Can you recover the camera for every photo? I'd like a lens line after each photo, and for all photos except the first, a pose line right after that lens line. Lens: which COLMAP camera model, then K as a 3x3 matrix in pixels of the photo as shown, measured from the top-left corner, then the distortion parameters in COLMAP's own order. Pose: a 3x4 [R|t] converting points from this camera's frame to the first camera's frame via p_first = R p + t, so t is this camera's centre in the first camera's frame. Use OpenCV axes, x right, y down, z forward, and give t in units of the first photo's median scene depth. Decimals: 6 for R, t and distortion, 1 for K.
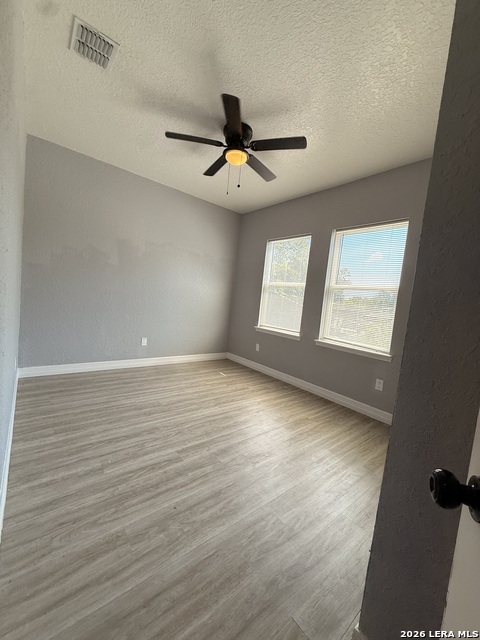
lens RADIAL K [[256.5, 0, 240.6], [0, 256.5, 318.7], [0, 0, 1]] dist [-0.002498, 0.000589]
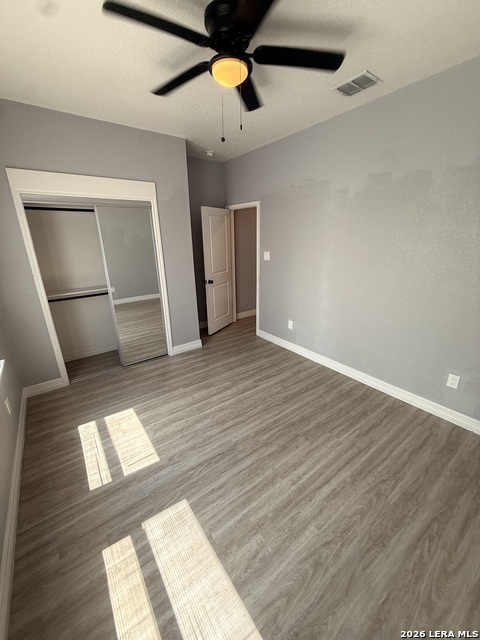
lens RADIAL K [[256.5, 0, 240.0], [0, 256.5, 319.5], [0, 0, 1]] dist [-0.002498, 0.000589]
pose [[-0.995305, -0.094467, 0.021089, -0.122632], [-0.078314, 0.913991, 0.398105, -0.386475], [-0.056883, 0.394584, -0.917098, 2.045994]]
